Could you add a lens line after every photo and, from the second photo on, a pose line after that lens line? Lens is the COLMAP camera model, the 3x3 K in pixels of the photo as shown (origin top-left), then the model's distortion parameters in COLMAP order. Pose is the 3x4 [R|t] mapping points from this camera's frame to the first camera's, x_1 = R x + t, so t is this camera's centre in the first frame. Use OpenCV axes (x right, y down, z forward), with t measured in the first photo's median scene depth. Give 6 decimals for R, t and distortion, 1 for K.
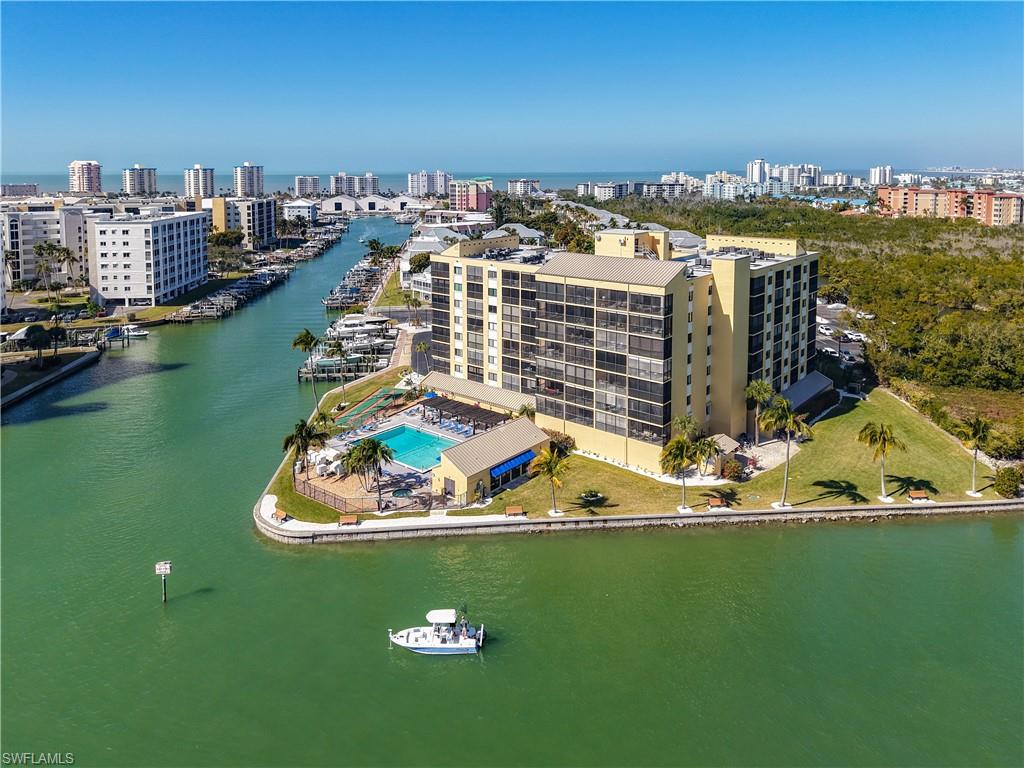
lens RADIAL K [[734.3, 0, 512.0], [0, 734.3, 257.0], [0, 0, 1]] dist [0.047833, -0.086105]
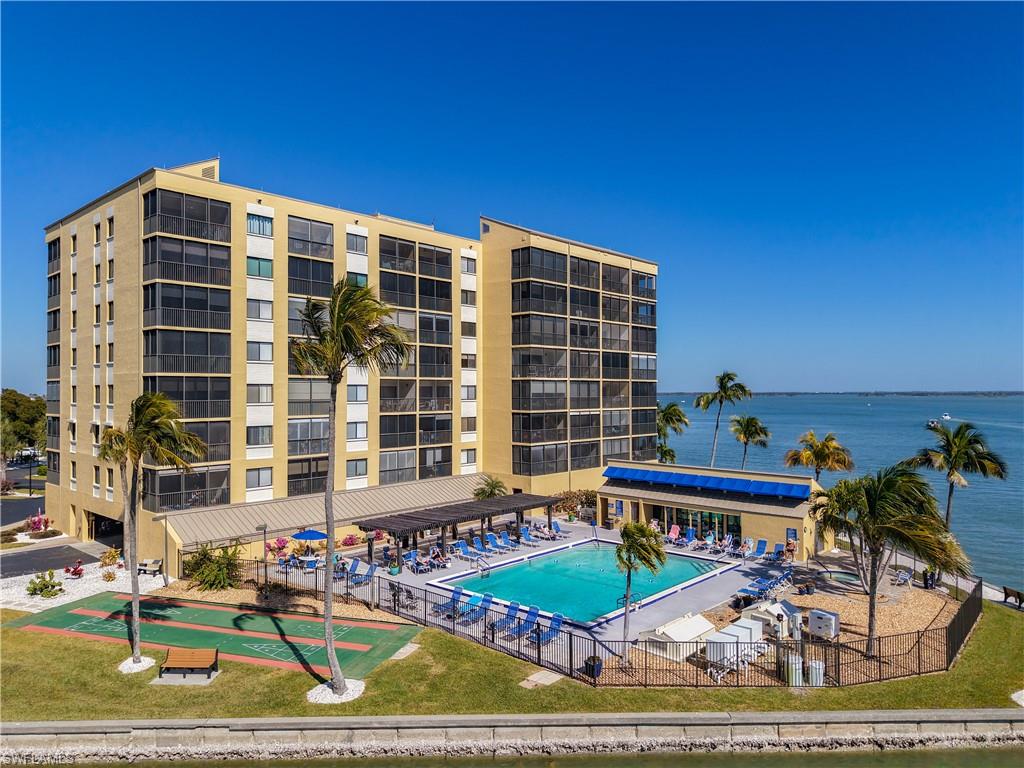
lens RADIAL K [[701.9, 0, 512.0], [0, 701.9, 384.0], [0, 0, 1]] dist [0.103736, -0.213652]
pose [[0.019143, 0.012723, 0.999736, -0.463470], [0.118857, 0.992799, -0.014911, 0.128523], [-0.992727, 0.119111, 0.017493, 0.884107]]
